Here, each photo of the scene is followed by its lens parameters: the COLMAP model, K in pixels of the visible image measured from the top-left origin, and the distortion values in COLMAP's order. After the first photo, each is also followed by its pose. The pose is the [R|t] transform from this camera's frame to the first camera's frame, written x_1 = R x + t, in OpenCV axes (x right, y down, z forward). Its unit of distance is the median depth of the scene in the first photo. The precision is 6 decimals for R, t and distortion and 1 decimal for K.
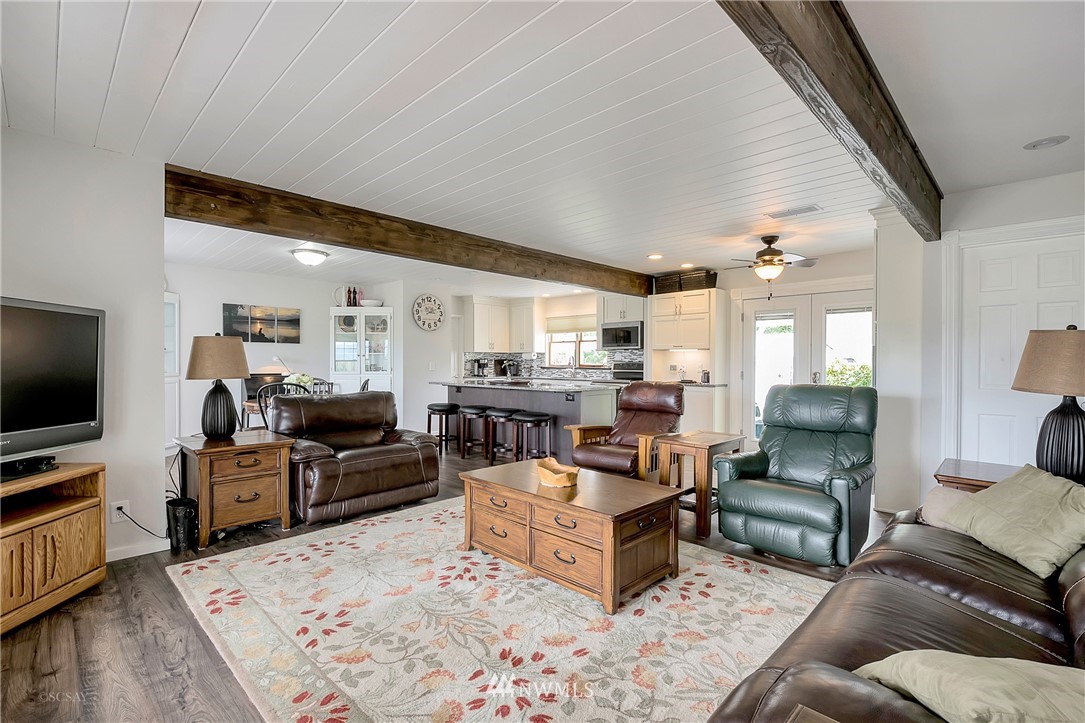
lens RADIAL K [[497.4, 0, 540.5], [0, 497.4, 362.6], [0, 0, 1]] dist [0.000785, 0.000000]
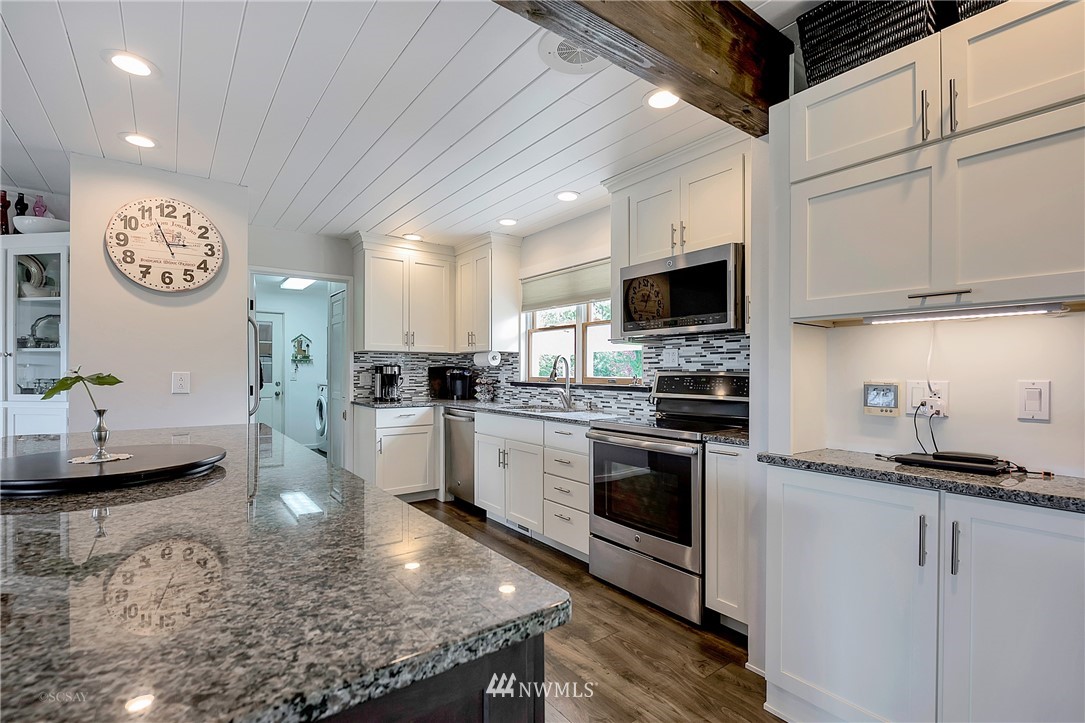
lens RADIAL K [[497.4, 0, 544.5], [0, 497.4, 367.5], [0, 0, 1]] dist [0.000785, 0.000000]
pose [[0.989473, -0.000791, -0.144718, 0.116276], [-0.000736, 0.999945, -0.010502, -0.000638], [0.144718, 0.010498, 0.989417, 0.611173]]
